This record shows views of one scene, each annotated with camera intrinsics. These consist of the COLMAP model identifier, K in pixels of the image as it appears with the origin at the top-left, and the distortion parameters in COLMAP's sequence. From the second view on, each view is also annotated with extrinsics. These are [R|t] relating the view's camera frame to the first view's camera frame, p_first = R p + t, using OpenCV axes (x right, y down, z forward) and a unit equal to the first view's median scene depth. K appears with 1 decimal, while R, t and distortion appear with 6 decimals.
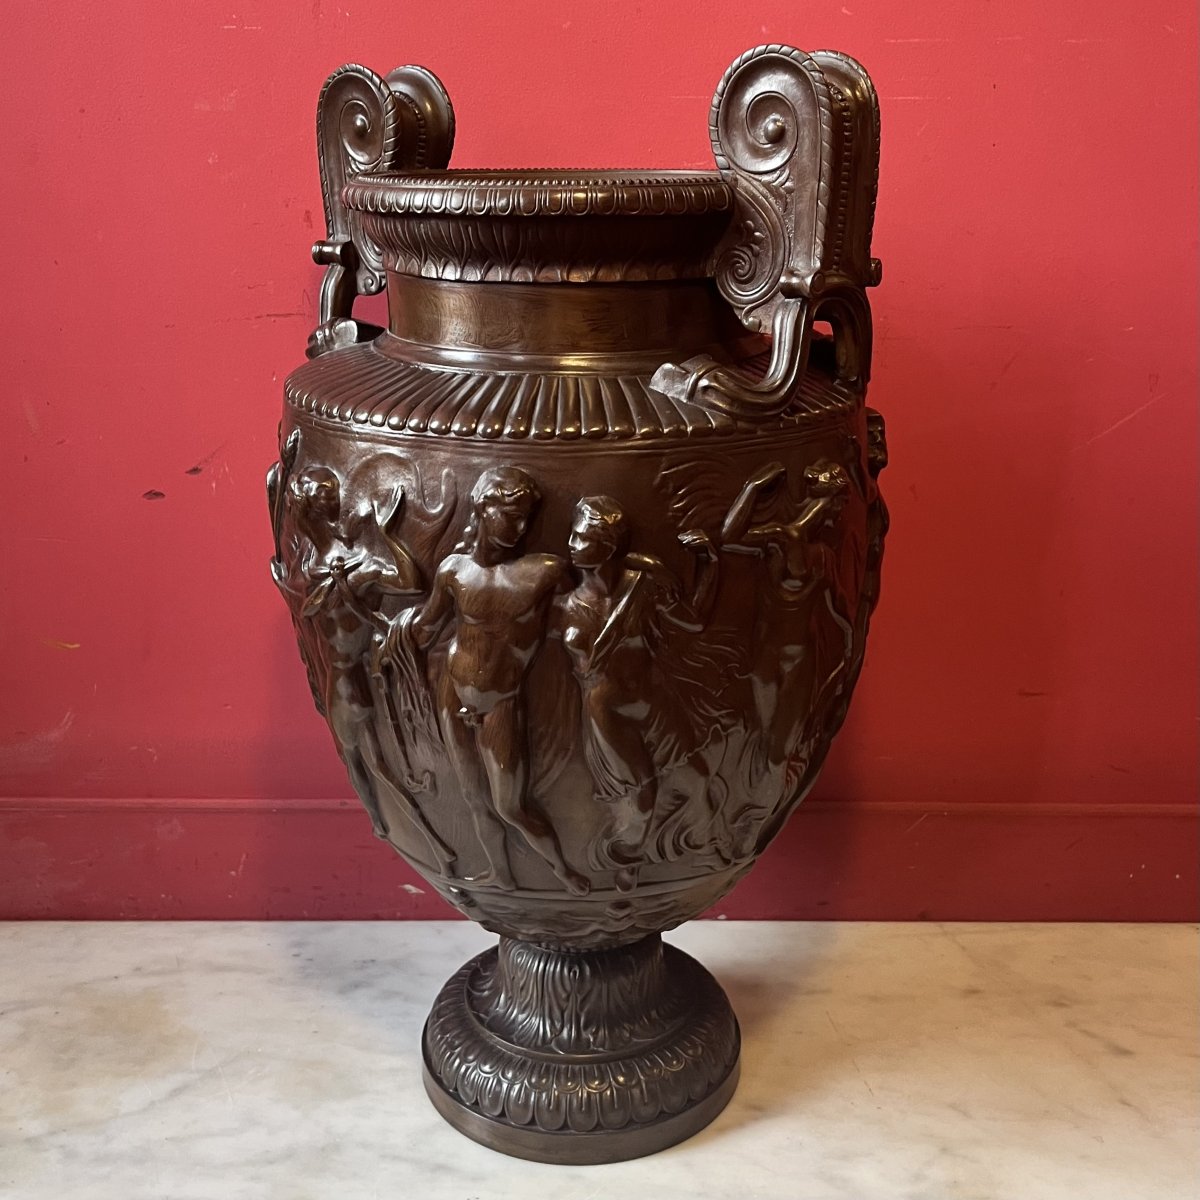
lens RADIAL K [[1604.7, 0, 600.0], [0, 1604.7, 600.0], [0, 0, 1]] dist [0.142737, -0.274822]
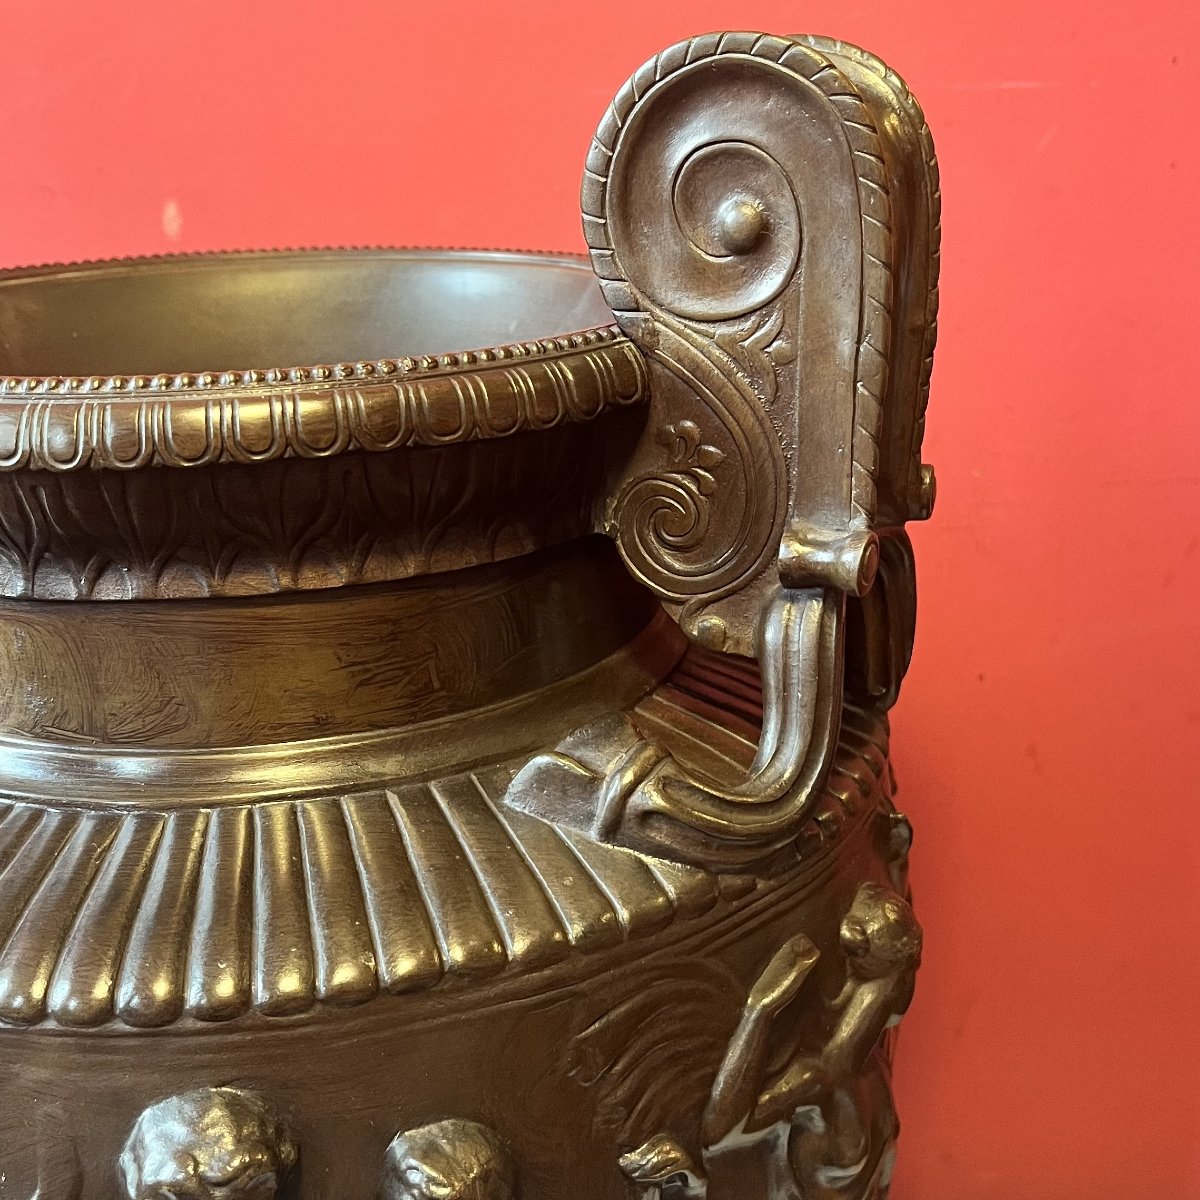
lens RADIAL K [[1604.7, 0, 600.0], [0, 1604.7, 600.0], [0, 0, 1]] dist [0.142737, -0.274822]
pose [[0.965912, -0.104164, 0.236988, -0.044687], [0.090982, 0.993668, 0.065929, -0.218693], [-0.242354, -0.042120, 0.969273, 0.572058]]
